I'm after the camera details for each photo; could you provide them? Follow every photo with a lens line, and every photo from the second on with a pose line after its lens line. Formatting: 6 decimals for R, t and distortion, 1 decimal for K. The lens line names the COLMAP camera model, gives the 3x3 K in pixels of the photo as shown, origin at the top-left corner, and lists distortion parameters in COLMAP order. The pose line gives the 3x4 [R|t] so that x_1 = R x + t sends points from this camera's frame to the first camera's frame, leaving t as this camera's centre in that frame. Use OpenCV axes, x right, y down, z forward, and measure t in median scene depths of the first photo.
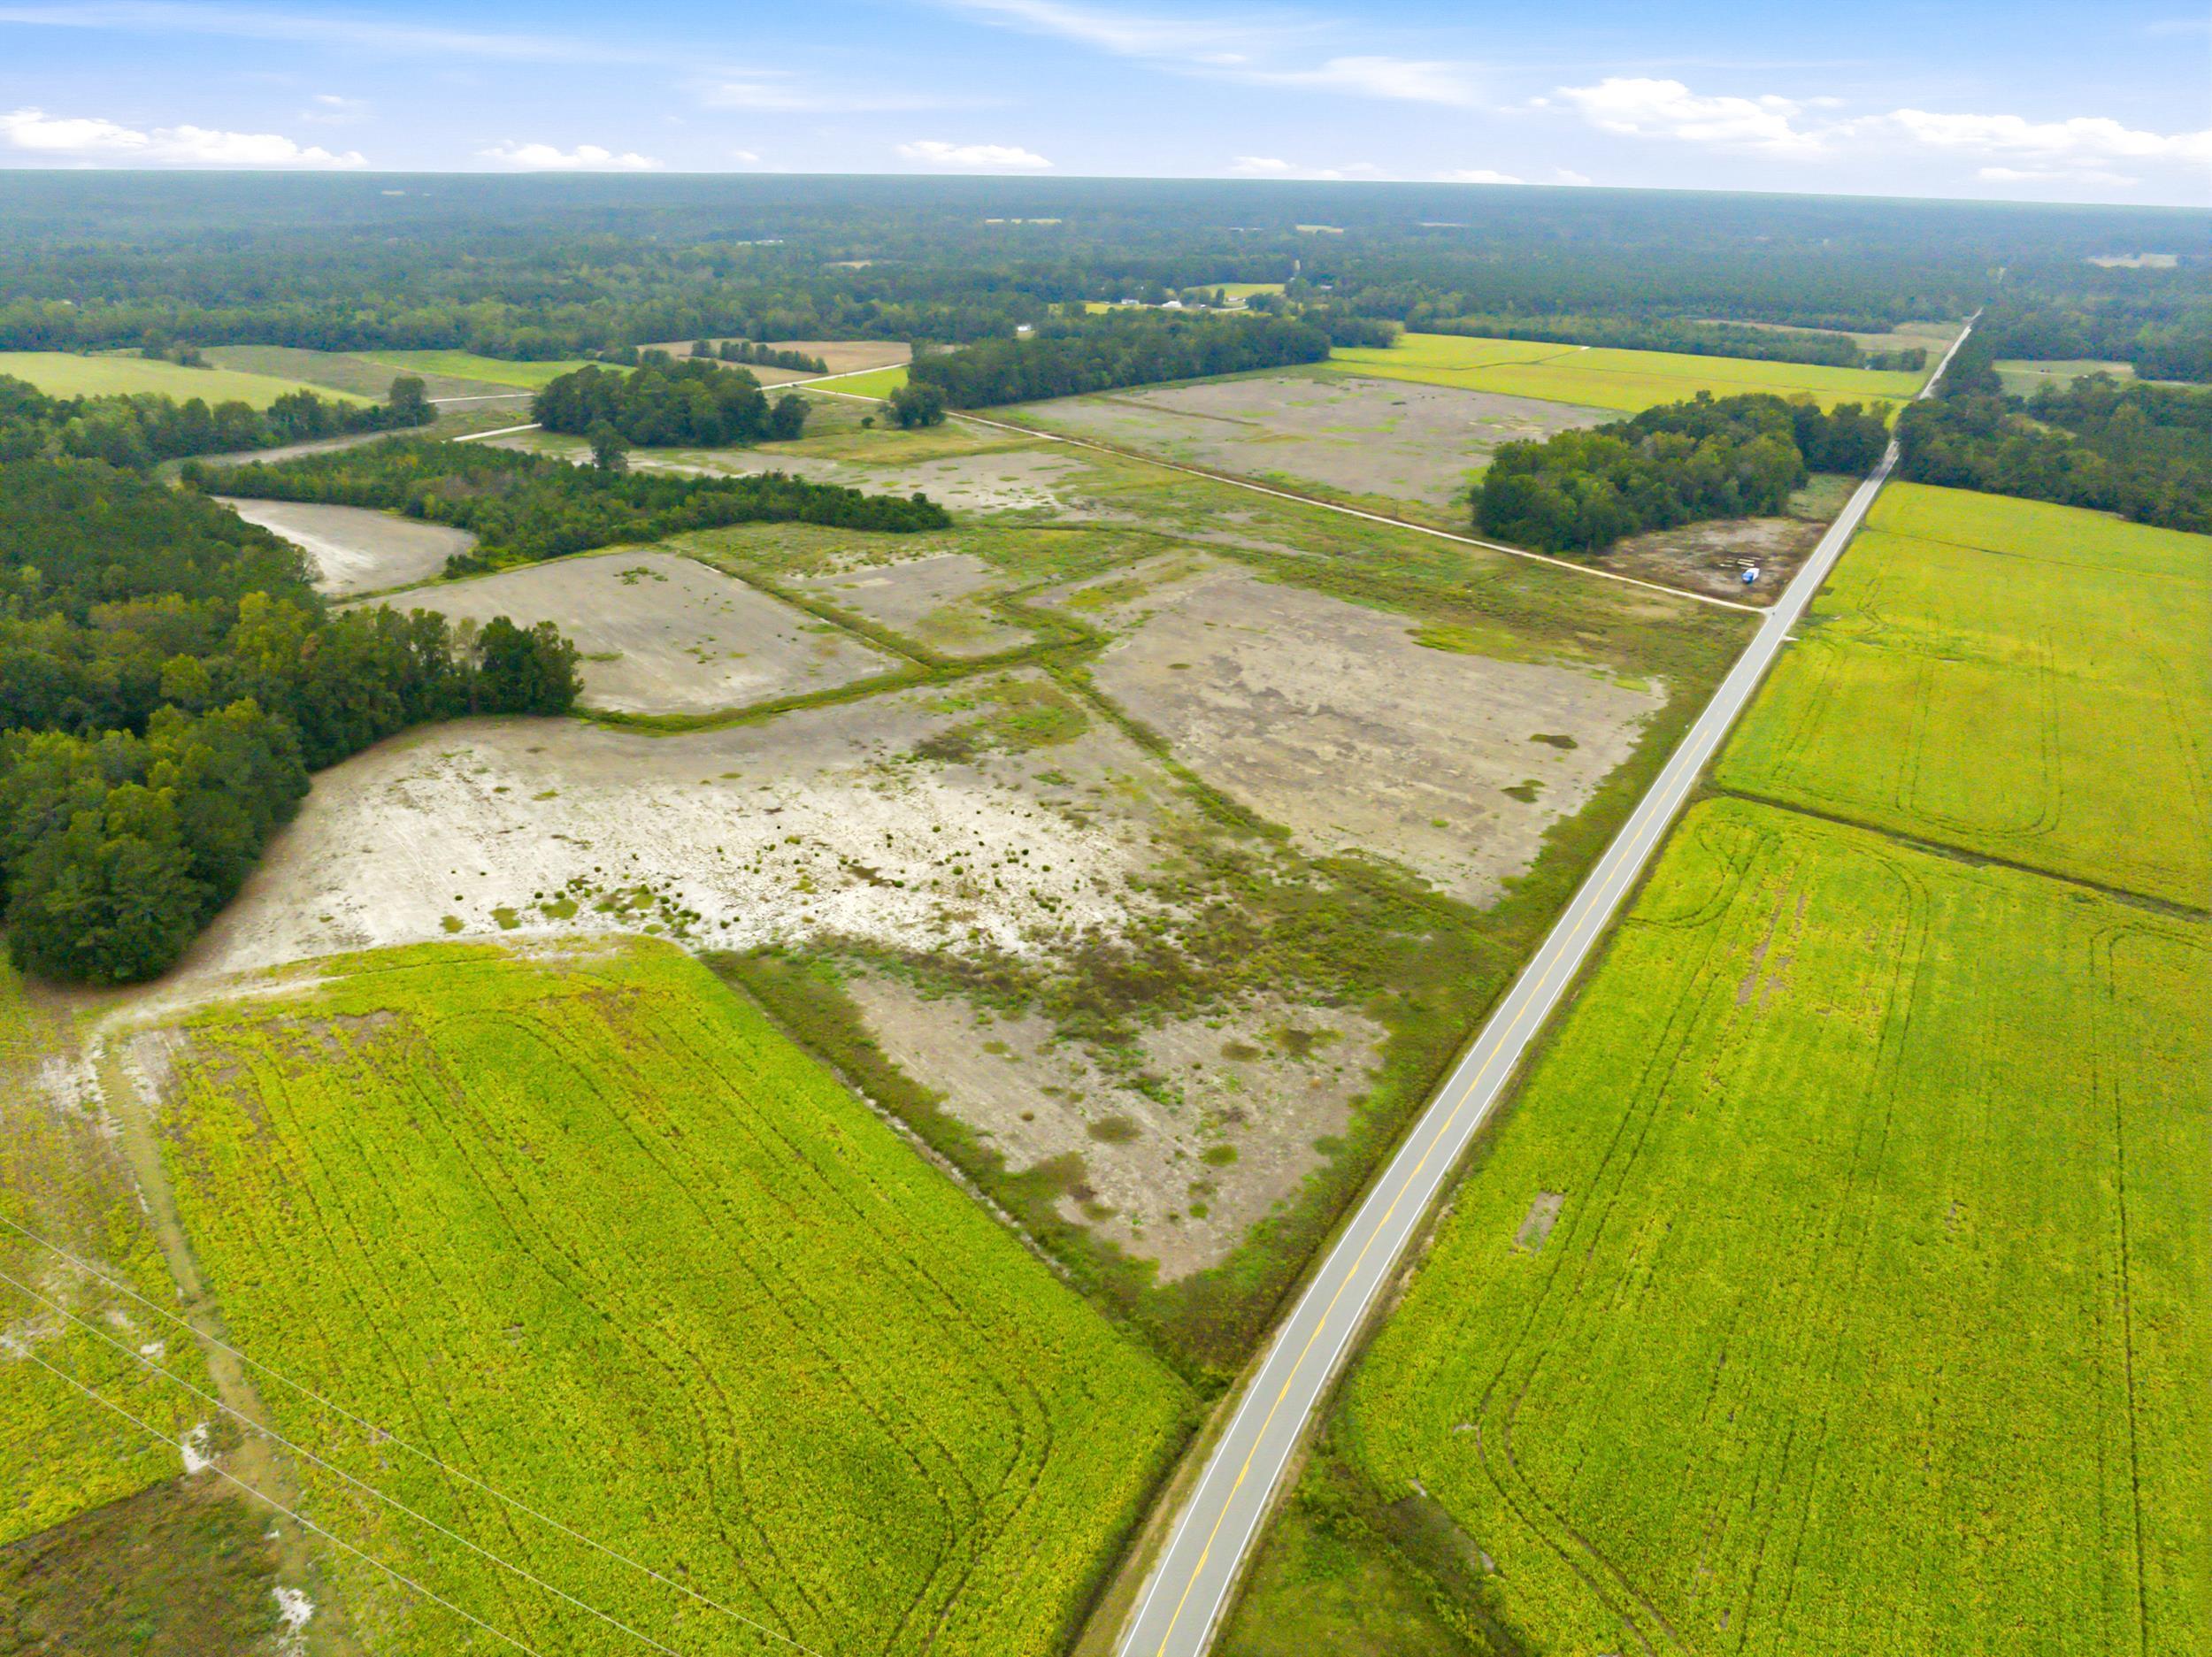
lens RADIAL K [[1547.1, 0, 1103.1], [0, 1547.1, 831.8], [0, 0, 1]] dist [-0.036140, -0.002421]
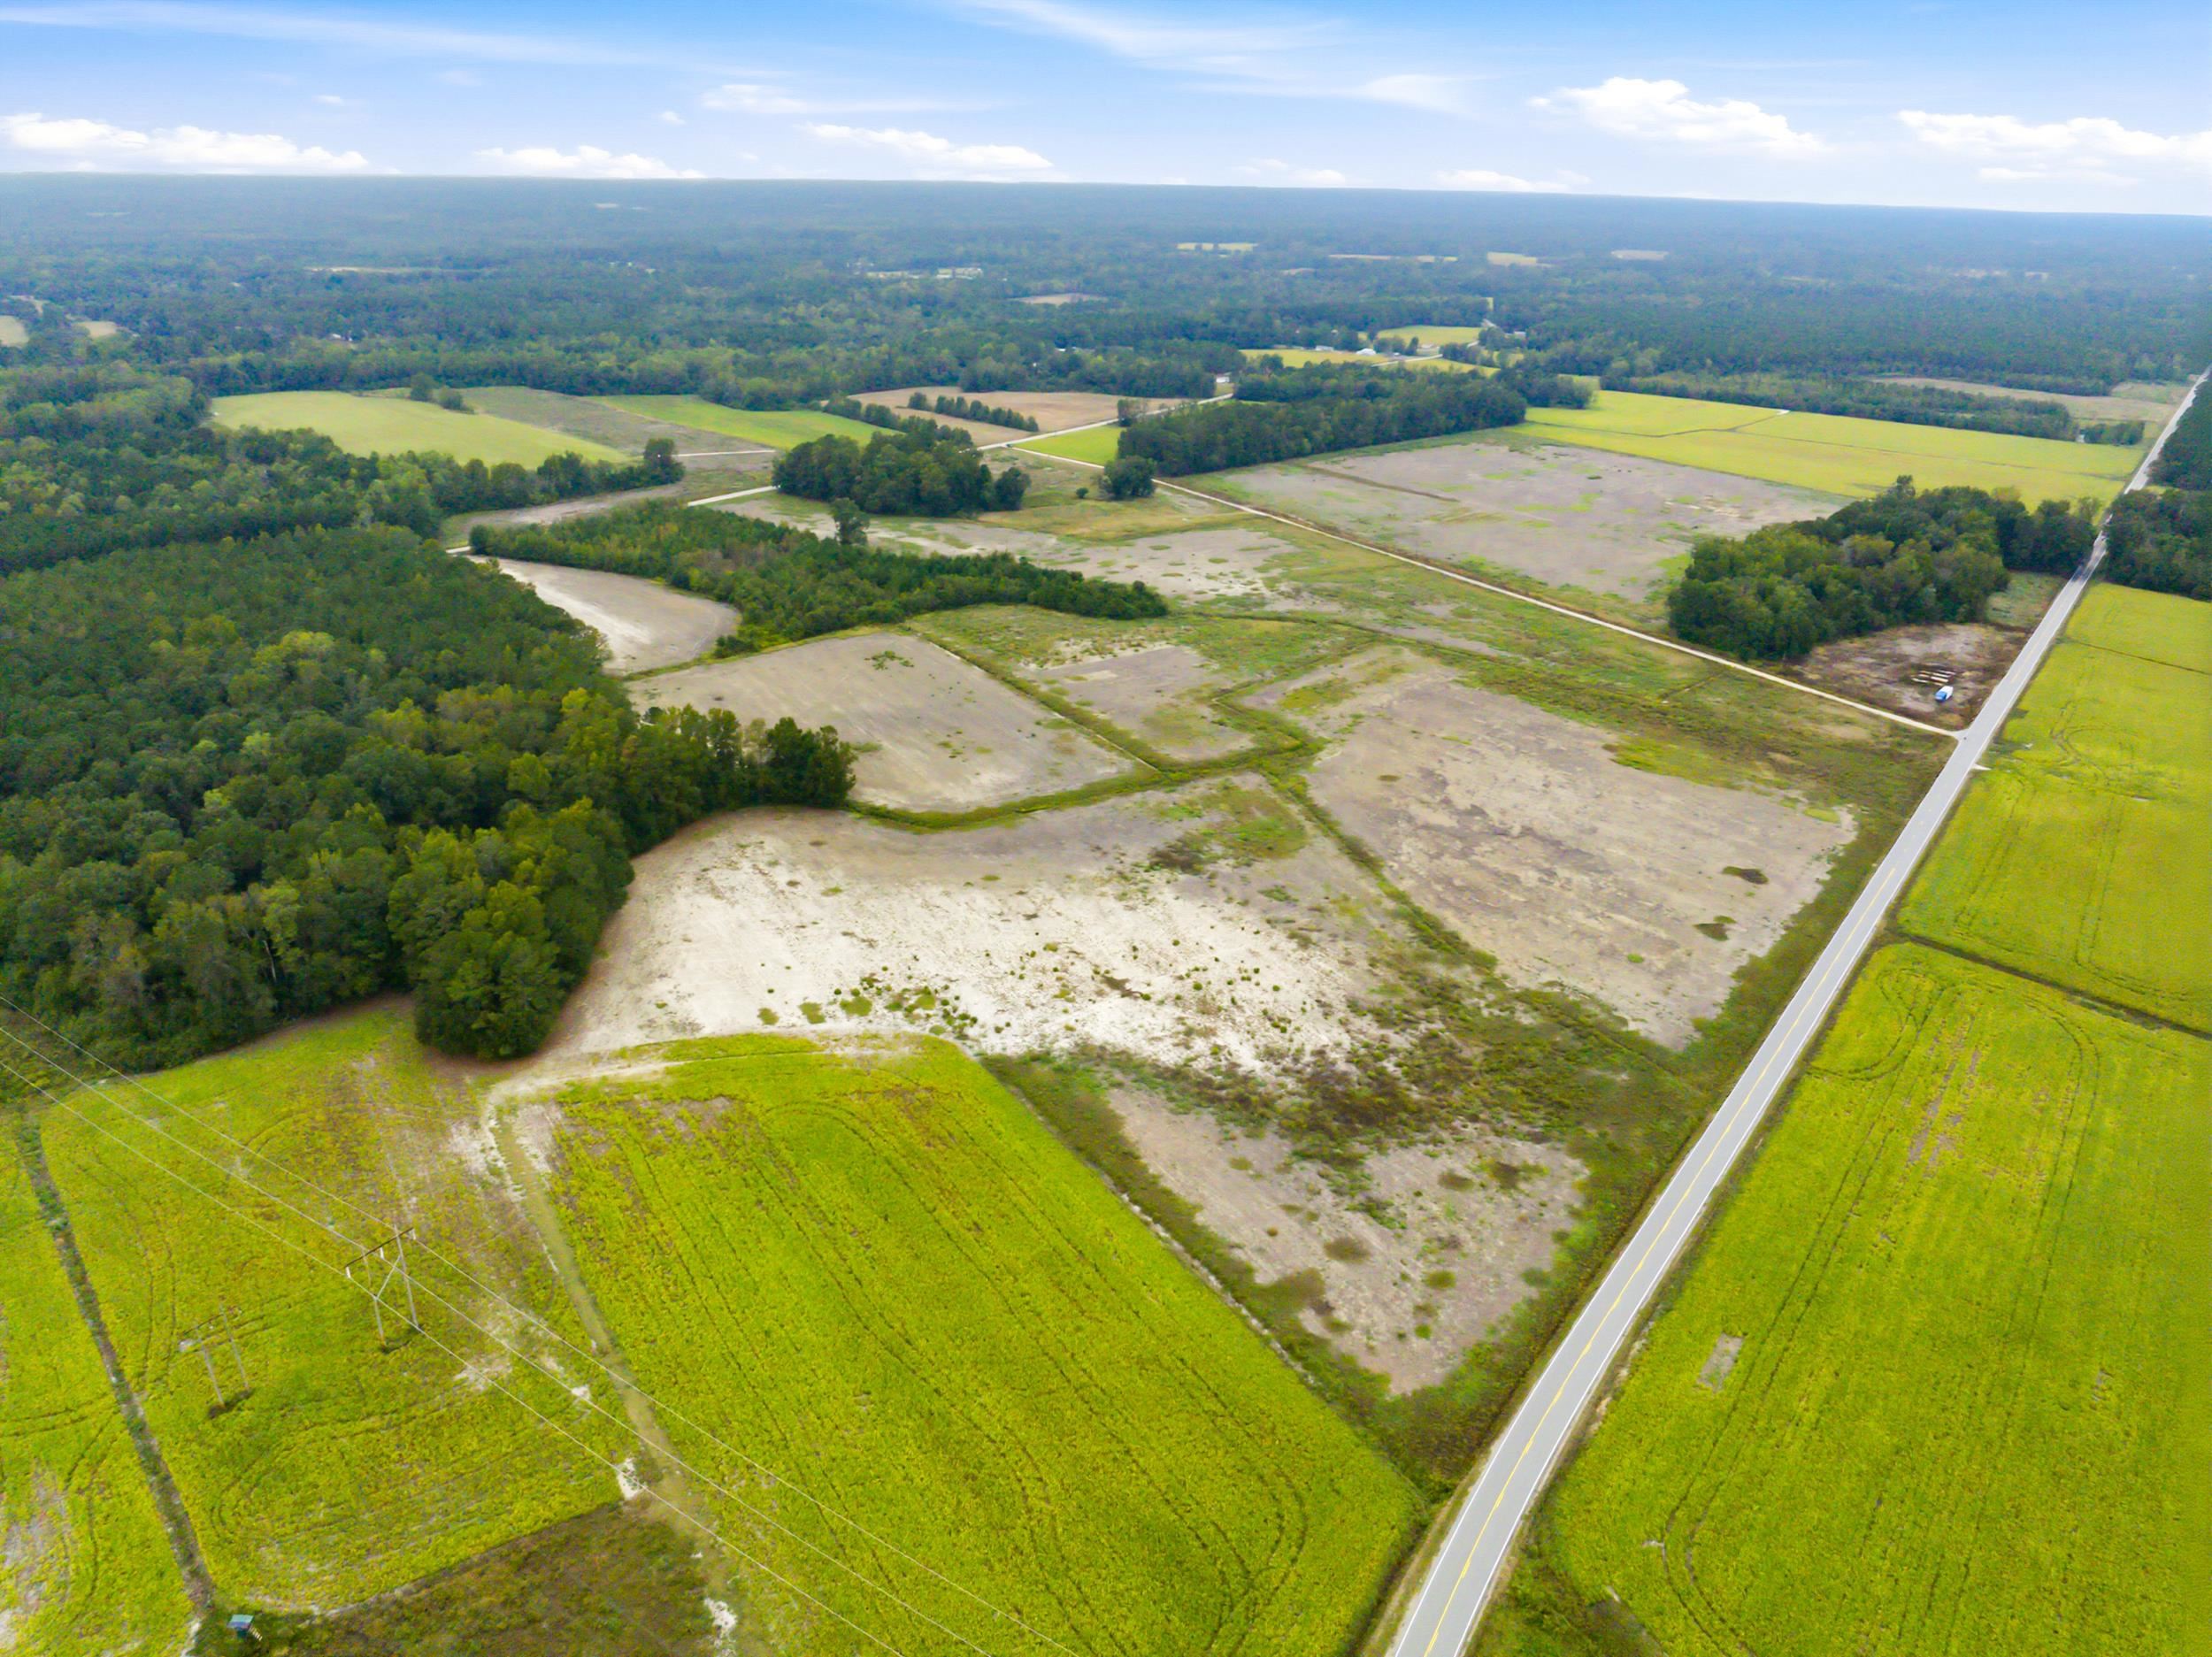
lens RADIAL K [[1547.1, 0, 1103.8], [0, 1547.1, 828.6], [0, 0, 1]] dist [-0.036140, -0.002421]
pose [[0.993885, 0.044708, -0.100960, -0.047929], [-0.045373, 0.998961, -0.004304, -0.073475], [0.100662, 0.008859, 0.994881, -0.117109]]
